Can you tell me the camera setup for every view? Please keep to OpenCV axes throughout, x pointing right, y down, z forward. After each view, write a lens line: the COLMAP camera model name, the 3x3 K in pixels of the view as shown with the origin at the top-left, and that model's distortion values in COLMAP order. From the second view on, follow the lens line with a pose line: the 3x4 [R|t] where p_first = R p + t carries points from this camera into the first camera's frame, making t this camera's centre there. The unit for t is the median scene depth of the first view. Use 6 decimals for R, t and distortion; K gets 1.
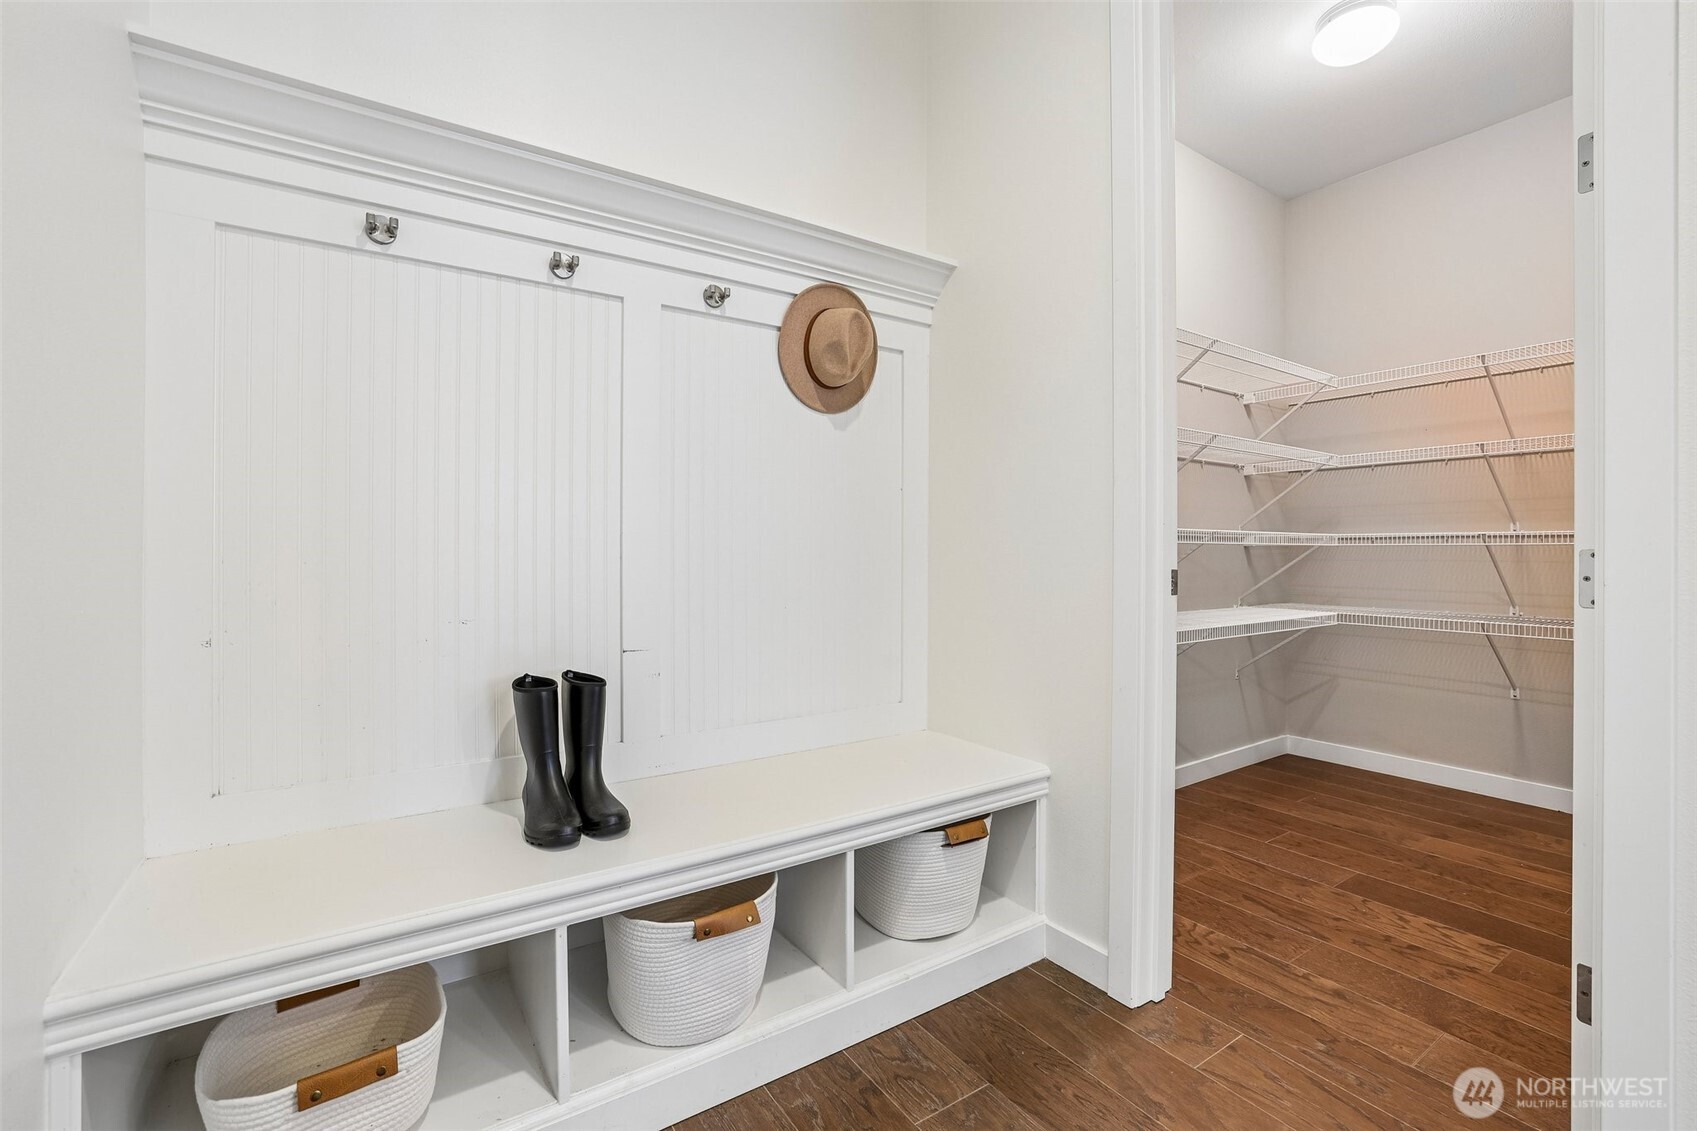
lens RADIAL K [[732.5, 0, 862.4], [0, 732.5, 566.9], [0, 0, 1]] dist [-0.009242, 0.006989]
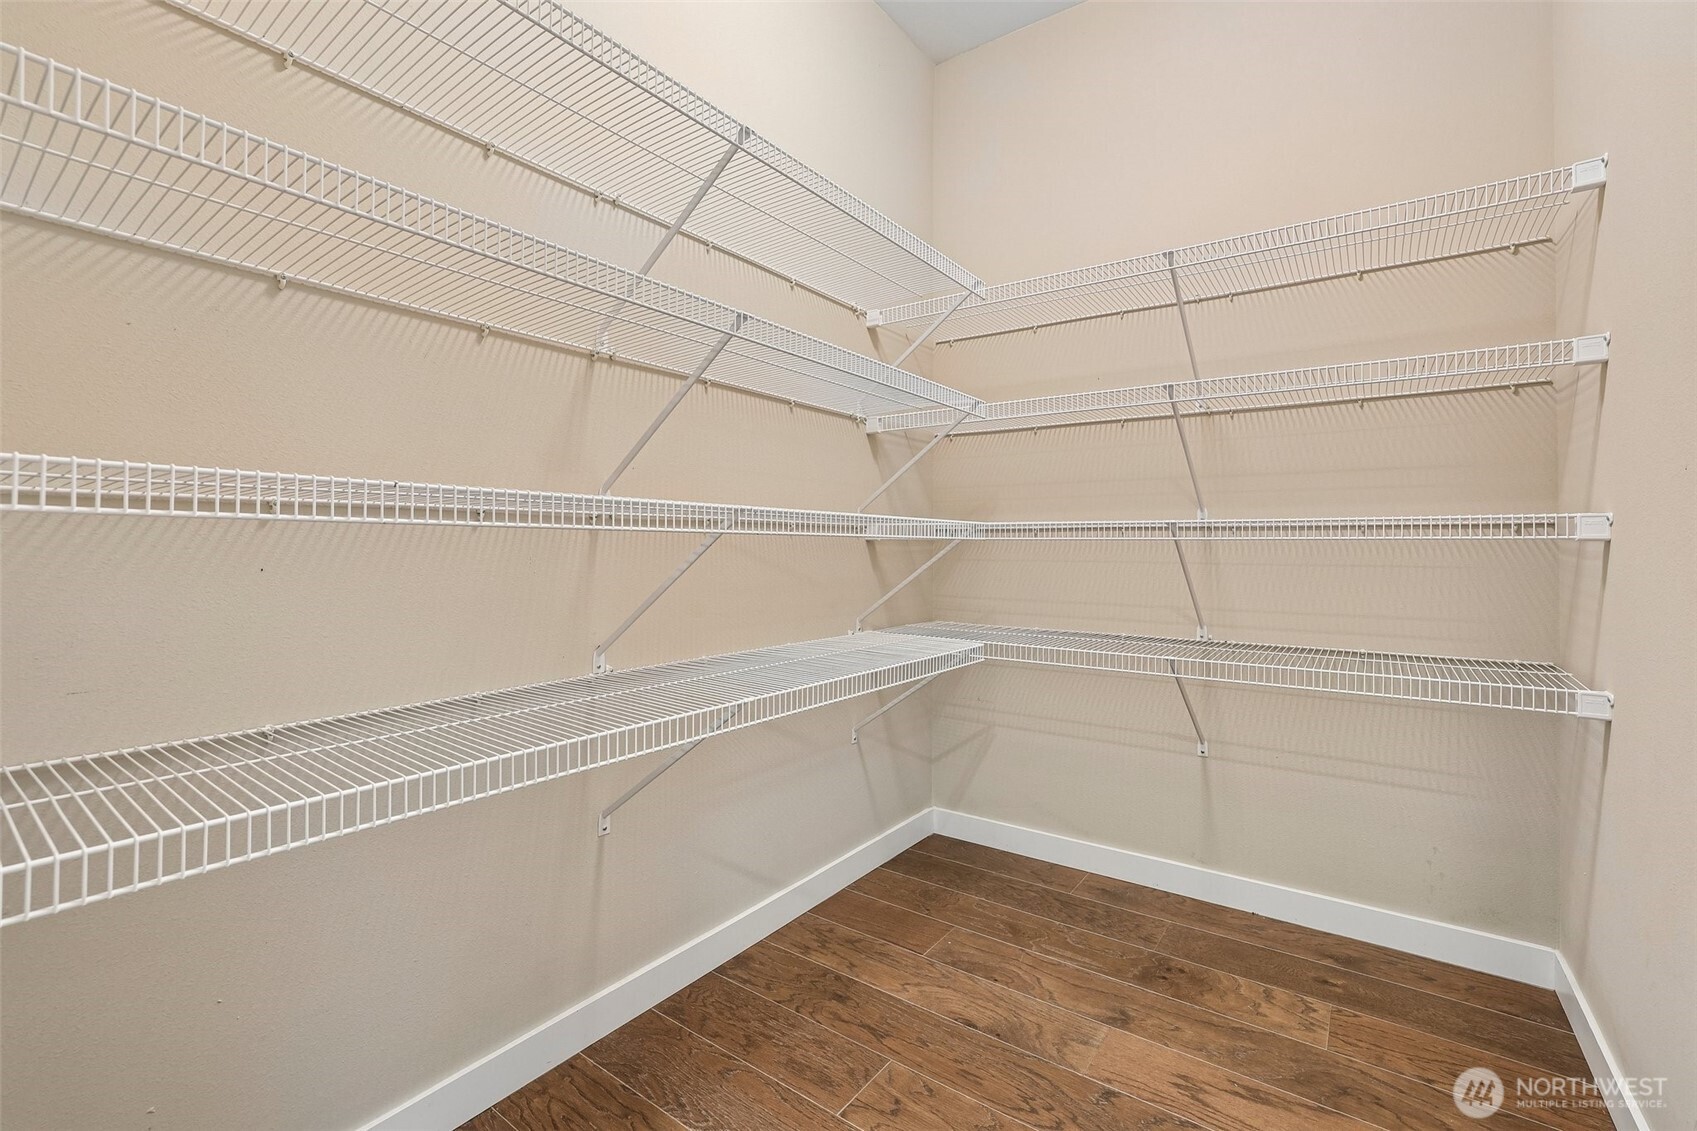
lens RADIAL K [[732.5, 0, 839.9], [0, 732.5, 556.4], [0, 0, 1]] dist [-0.009242, 0.006989]
pose [[0.949380, 0.001016, 0.314129, 0.330279], [0.000334, 0.999991, -0.004243, -0.011802], [-0.314131, 0.004133, 0.949371, 0.430062]]
